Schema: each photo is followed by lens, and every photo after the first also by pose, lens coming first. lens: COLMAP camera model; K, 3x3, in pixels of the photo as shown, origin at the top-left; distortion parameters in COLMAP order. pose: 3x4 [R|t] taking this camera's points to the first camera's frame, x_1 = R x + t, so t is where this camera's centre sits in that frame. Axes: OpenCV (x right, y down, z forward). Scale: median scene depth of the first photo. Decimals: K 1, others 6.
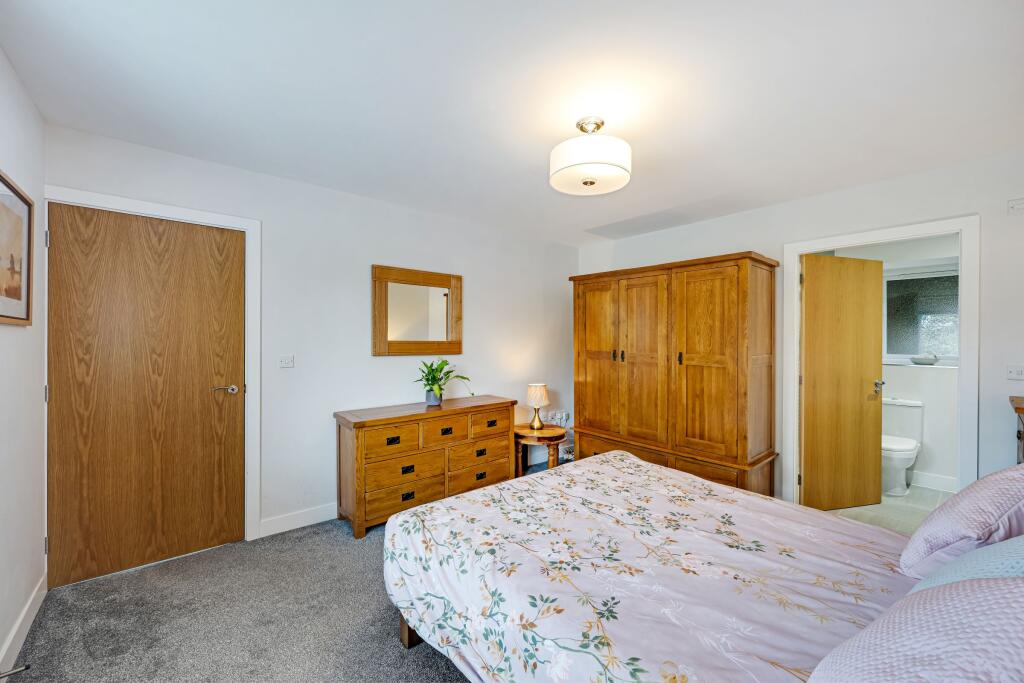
lens RADIAL K [[402.4, 0, 513.7], [0, 402.4, 340.2], [0, 0, 1]] dist [0.007300, -0.000038]
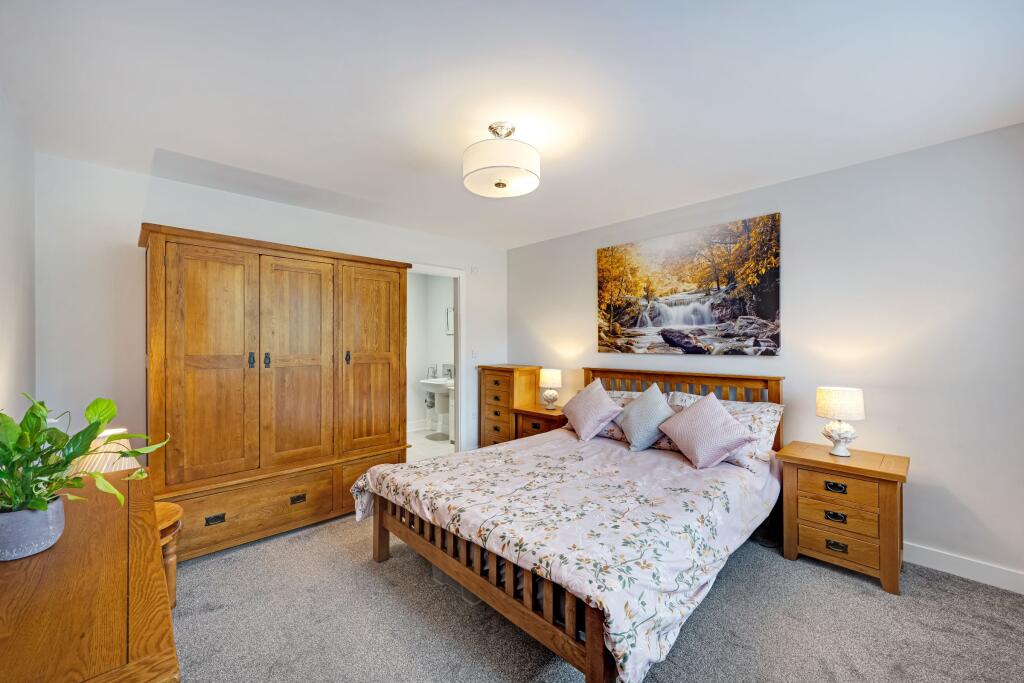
lens RADIAL K [[402.4, 0, 515.0], [0, 402.4, 335.6], [0, 0, 1]] dist [0.007300, -0.000038]
pose [[-0.059101, 0.003111, 0.998247, -0.797620], [0.002405, 0.999993, -0.002974, -0.003131], [-0.998249, 0.002225, -0.059108, 0.973724]]
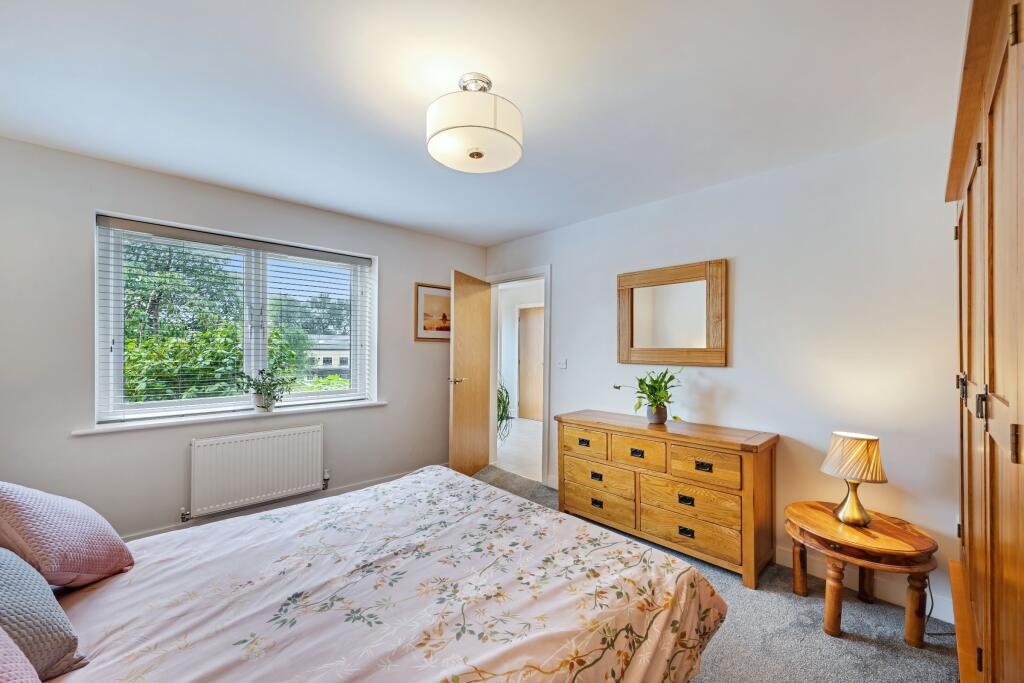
lens RADIAL K [[402.4, 0, 512.2], [0, 402.4, 348.1], [0, 0, 1]] dist [0.007300, -0.000038]
pose [[0.046126, -0.008372, -0.998901, 0.972560], [-0.002345, 0.999961, -0.008489, 0.015082], [0.998933, 0.002734, 0.046104, 0.986869]]
